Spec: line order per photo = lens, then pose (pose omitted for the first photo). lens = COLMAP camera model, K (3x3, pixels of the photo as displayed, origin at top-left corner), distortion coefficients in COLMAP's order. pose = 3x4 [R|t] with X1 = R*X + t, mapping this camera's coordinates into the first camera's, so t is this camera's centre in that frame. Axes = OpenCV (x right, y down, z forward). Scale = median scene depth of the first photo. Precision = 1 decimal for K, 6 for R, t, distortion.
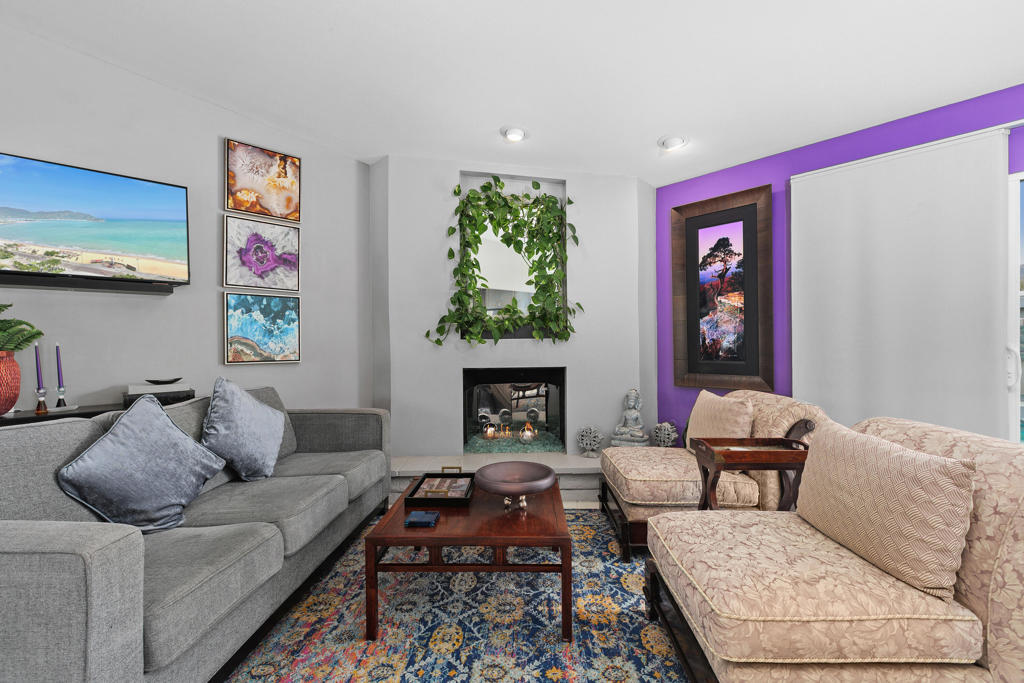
lens RADIAL K [[469.2, 0, 511.9], [0, 469.2, 344.6], [0, 0, 1]] dist [0.008060, -0.001334]
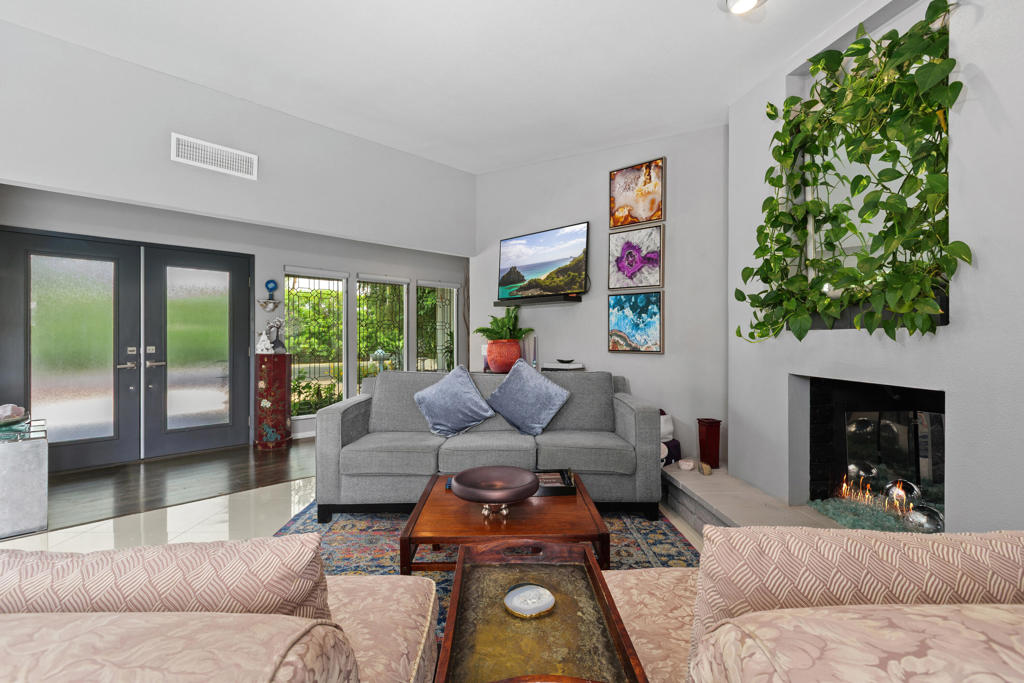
lens RADIAL K [[469.2, 0, 497.2], [0, 469.2, 334.9], [0, 0, 1]] dist [0.008060, -0.001334]
pose [[0.013759, 0.008001, -0.999873, 0.597465], [0.014461, 0.999862, 0.008200, -0.017242], [0.999801, -0.014572, 0.013642, 0.624414]]
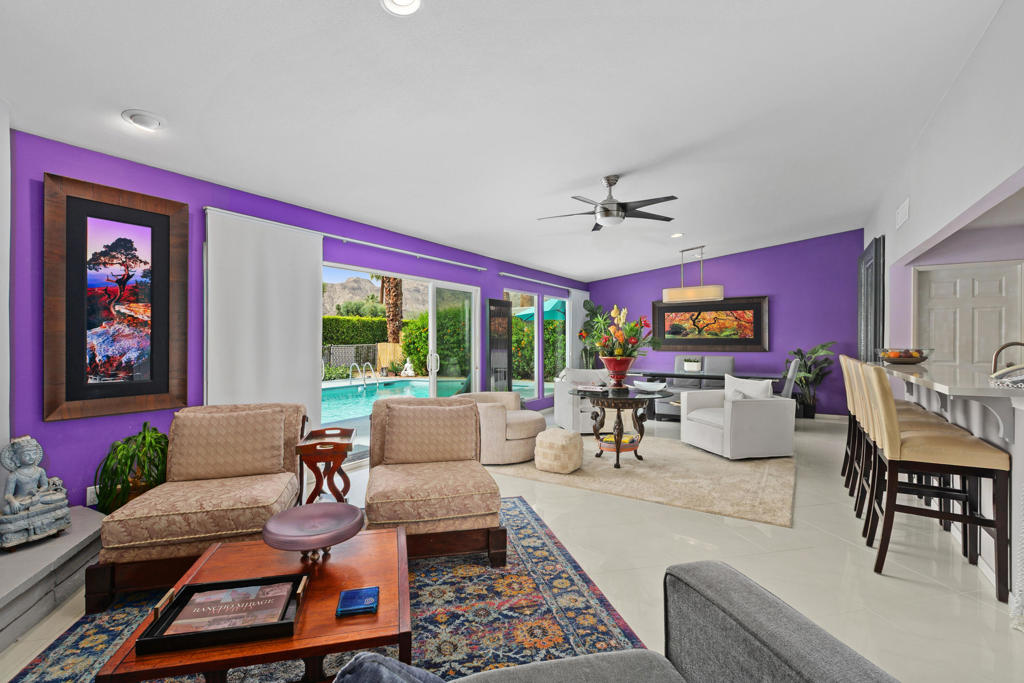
lens RADIAL K [[469.2, 0, 509.7], [0, 469.2, 342.9], [0, 0, 1]] dist [0.008060, -0.001334]
pose [[-0.269533, 0.006548, 0.962969, -0.579160], [0.011223, 0.999930, -0.003659, -0.023854], [-0.962926, 0.009821, -0.269587, 0.556379]]
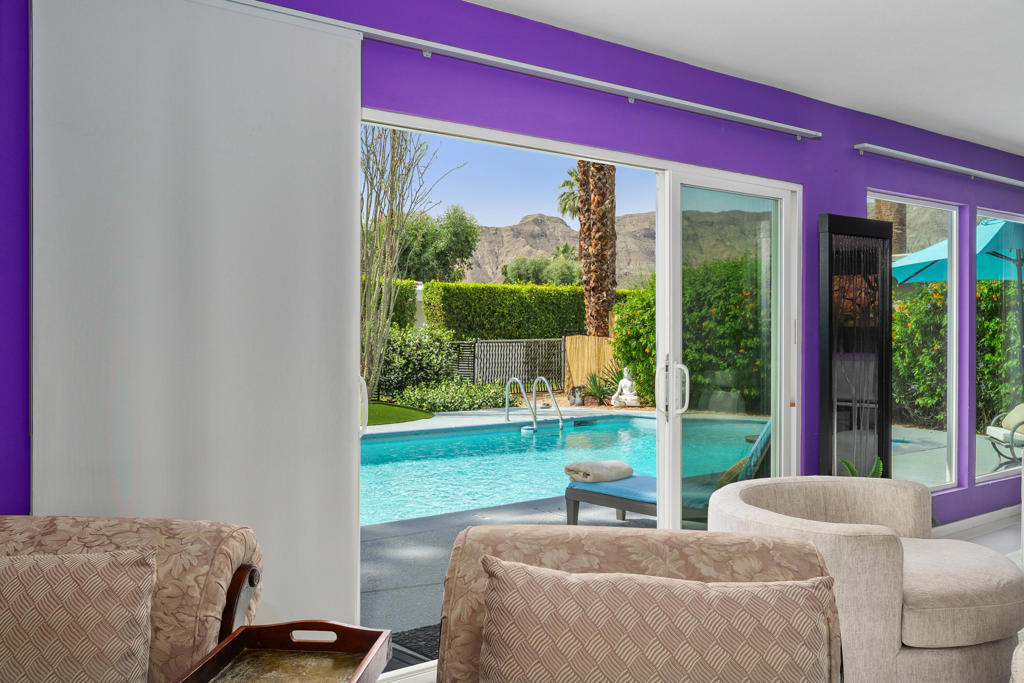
lens RADIAL K [[913.1, 0, 507.8], [0, 913.1, 358.8], [0, 0, 1]] dist [-0.007699, -0.002161]
pose [[0.075905, -0.017610, 0.996960, -0.115262], [0.004521, 0.999840, 0.017316, -0.023905], [-0.997105, 0.003192, 0.075972, 0.494059]]
